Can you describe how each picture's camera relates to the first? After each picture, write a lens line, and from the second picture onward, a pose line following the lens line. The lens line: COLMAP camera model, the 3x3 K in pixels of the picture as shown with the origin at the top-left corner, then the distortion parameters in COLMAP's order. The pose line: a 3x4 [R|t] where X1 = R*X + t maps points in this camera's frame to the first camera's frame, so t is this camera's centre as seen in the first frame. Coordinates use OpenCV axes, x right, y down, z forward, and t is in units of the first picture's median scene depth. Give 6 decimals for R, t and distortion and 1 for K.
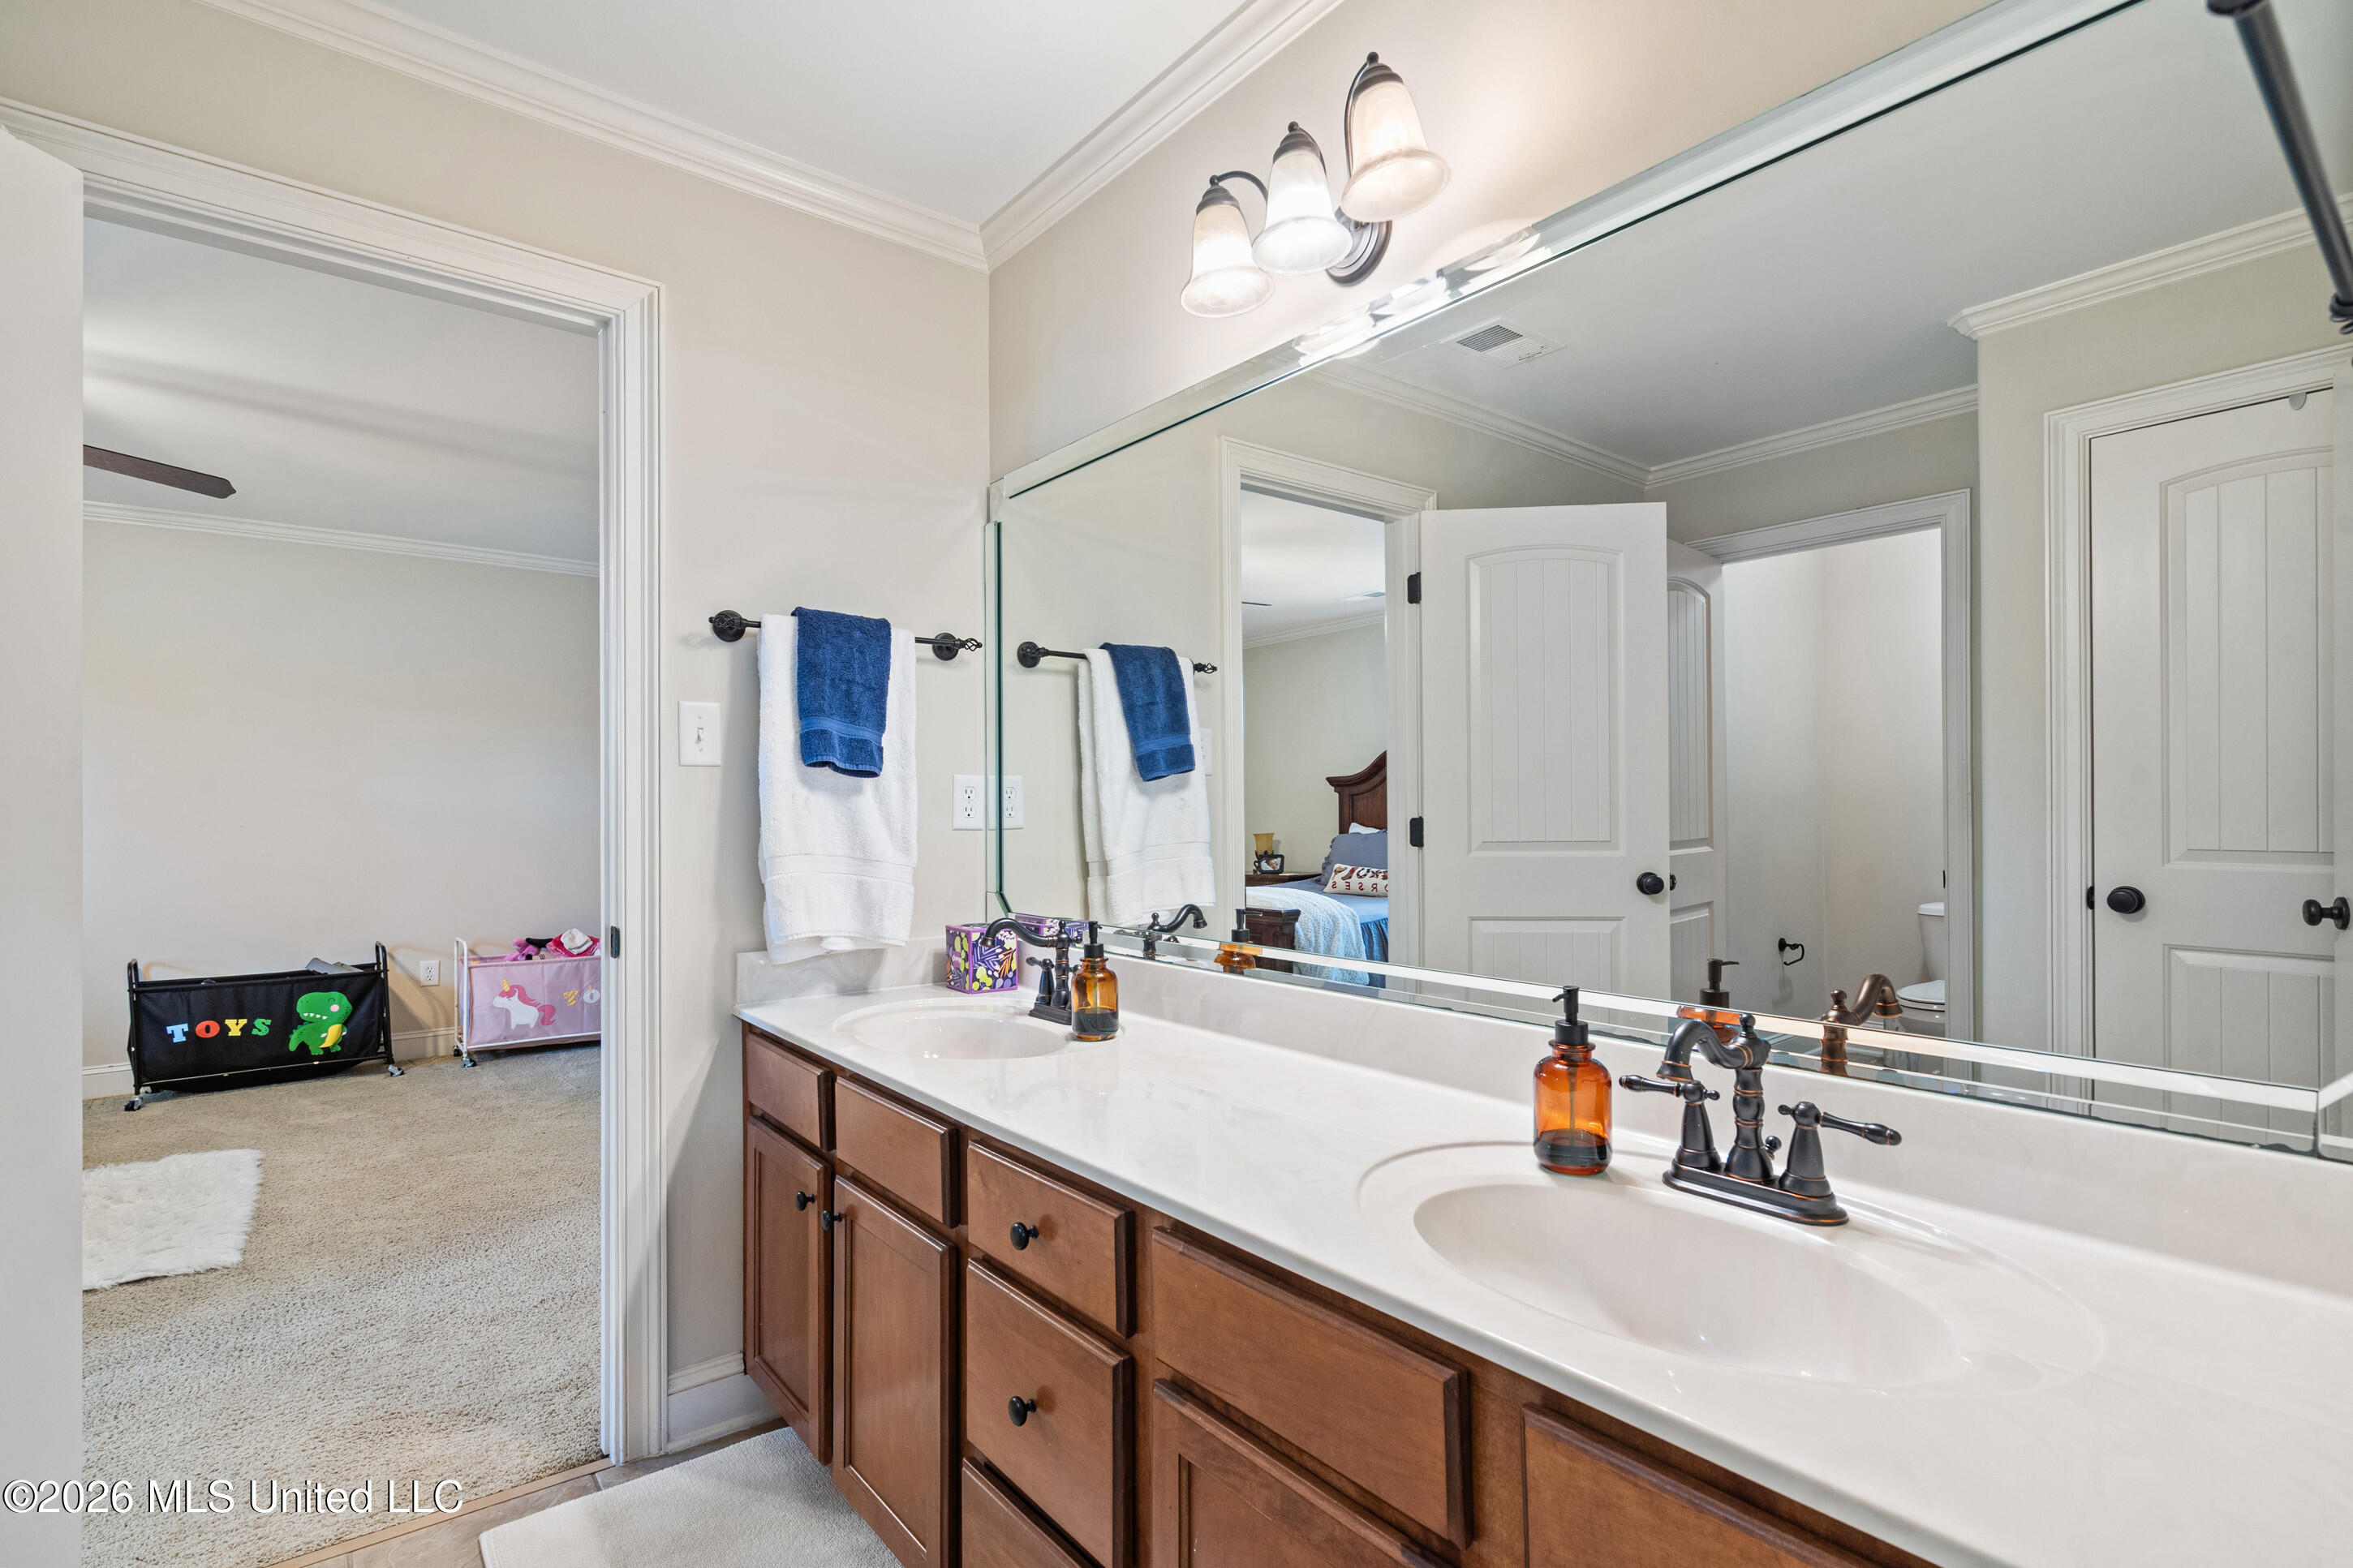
lens RADIAL K [[1089.5, 0, 1165.6], [0, 1089.5, 808.5], [0, 0, 1]] dist [-0.001720, -0.000168]
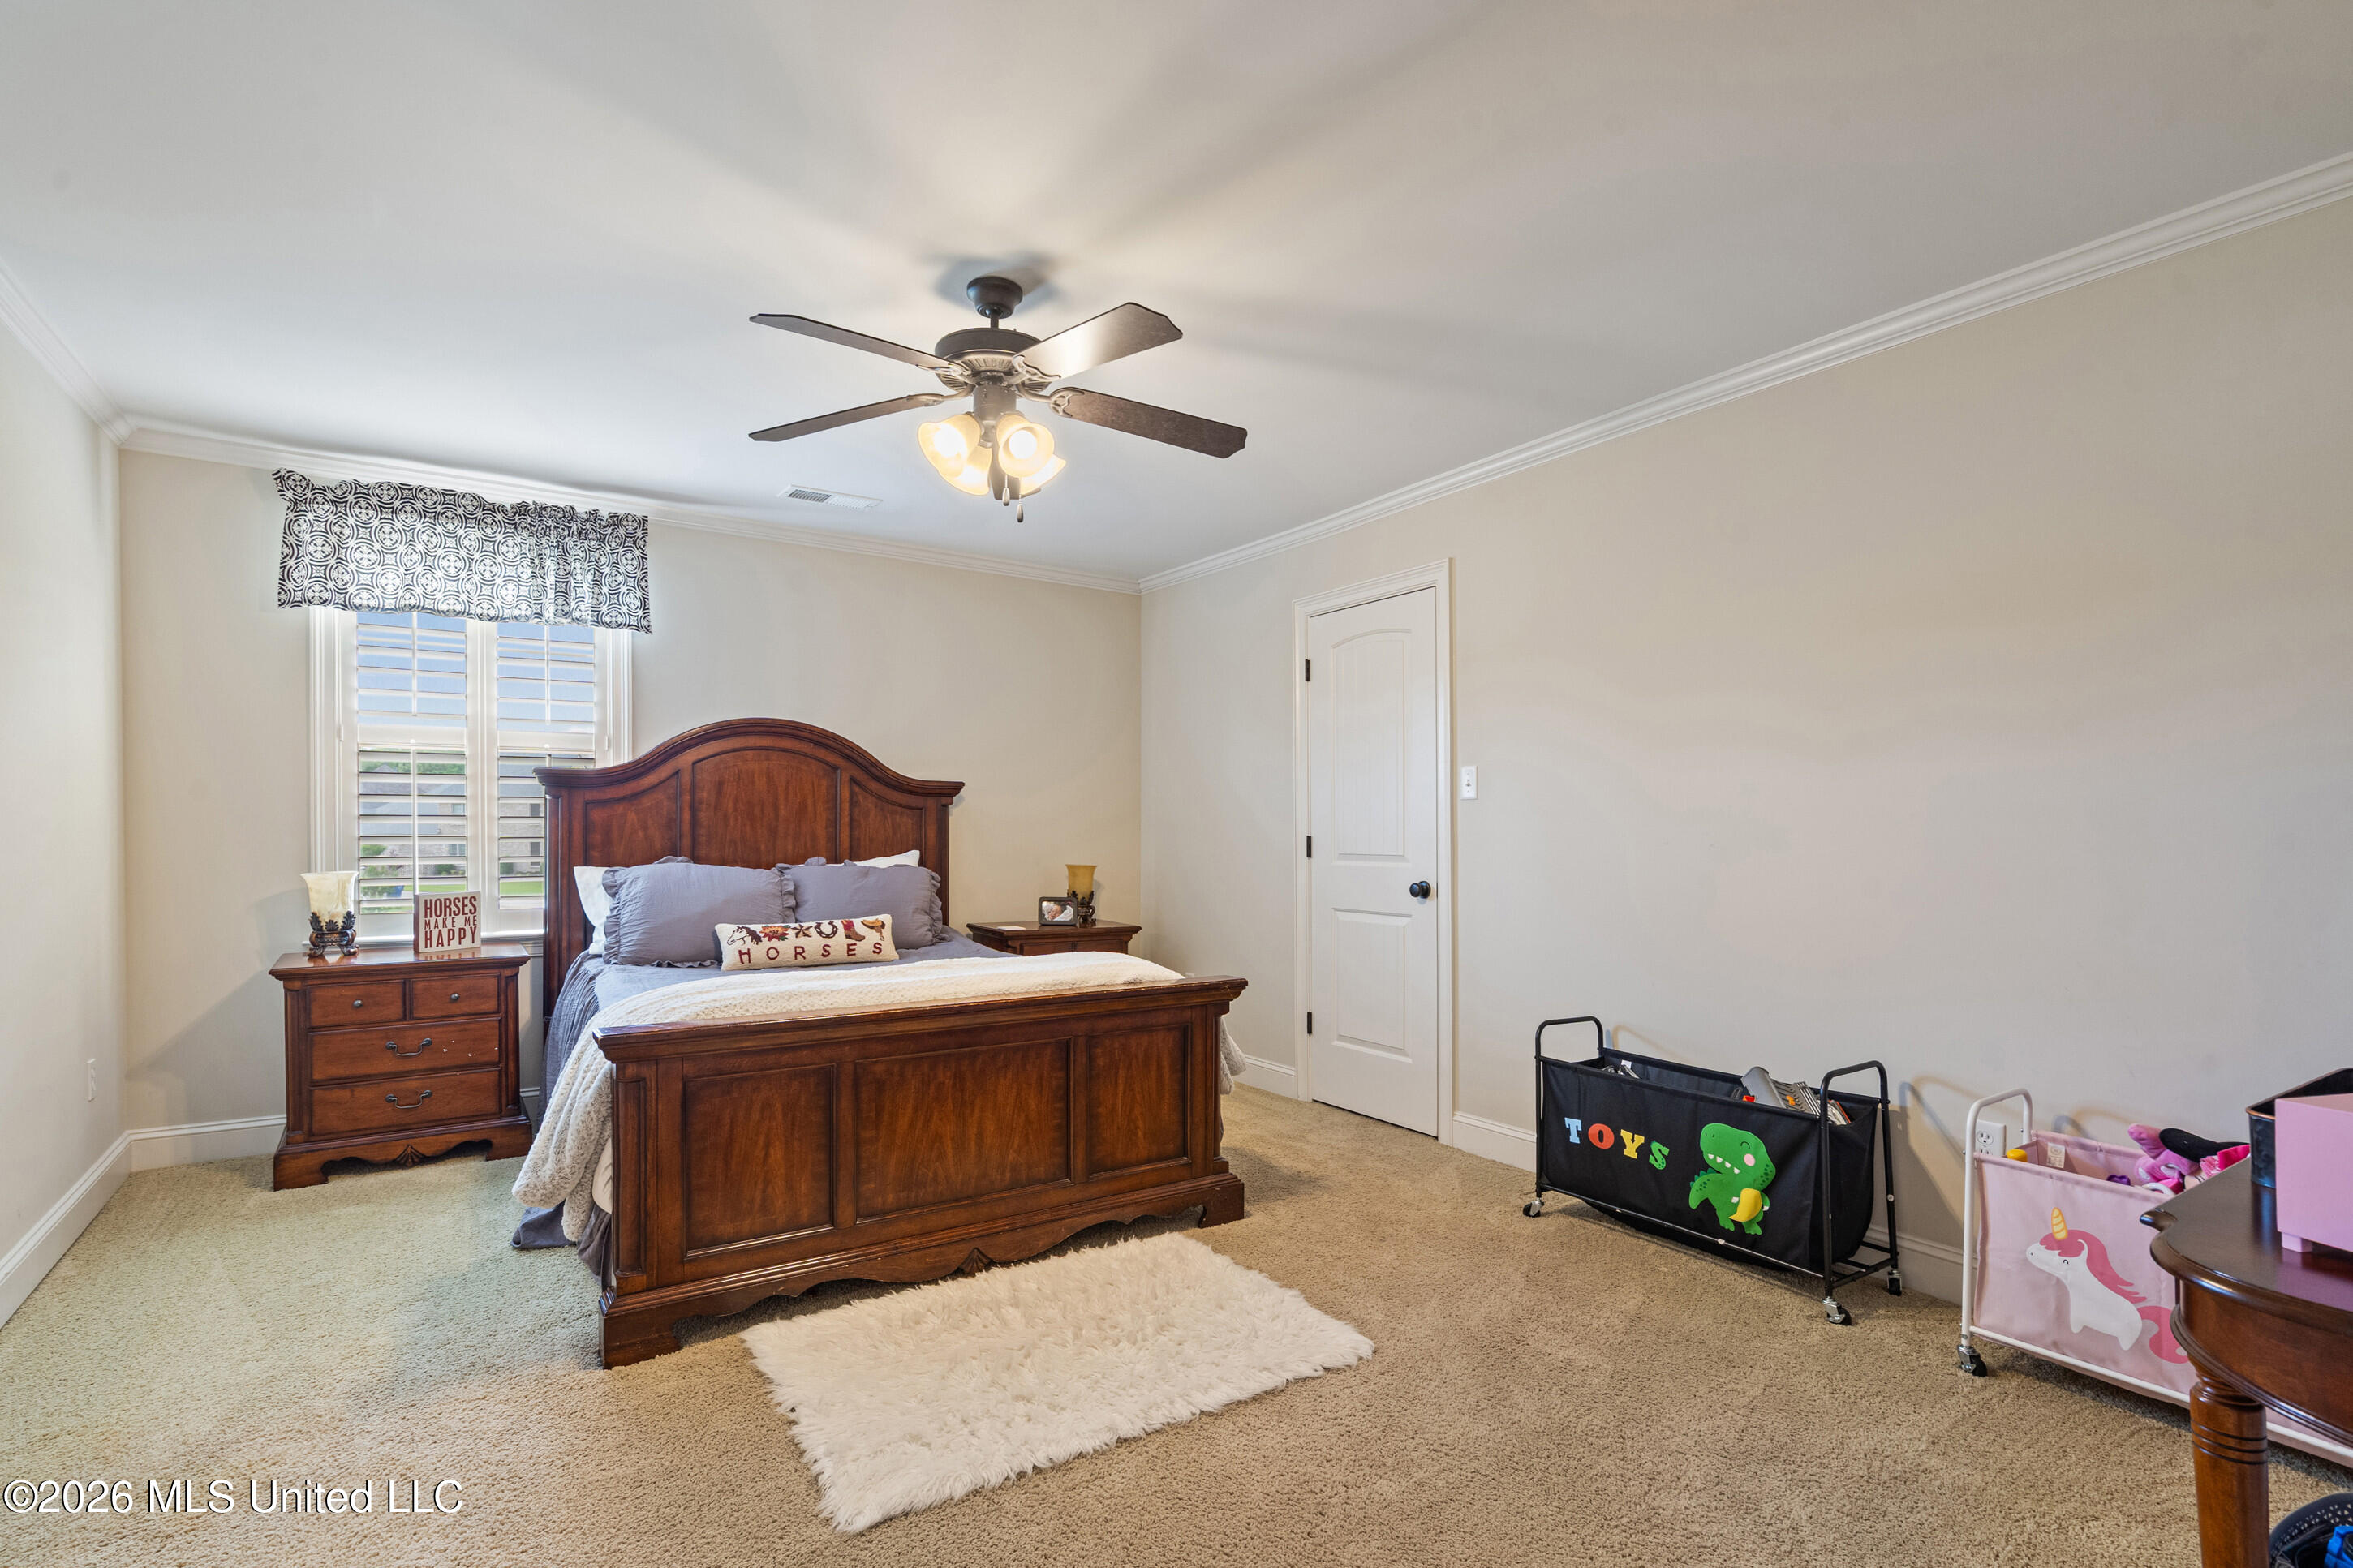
lens RADIAL K [[1089.5, 0, 1173.4], [0, 1089.5, 803.6], [0, 0, 1]] dist [-0.001720, -0.000168]
pose [[-0.089454, -0.002528, -0.995988, -0.144342], [0.007384, 0.999968, -0.003201, -0.011508], [0.995964, -0.007641, -0.089432, 0.744898]]
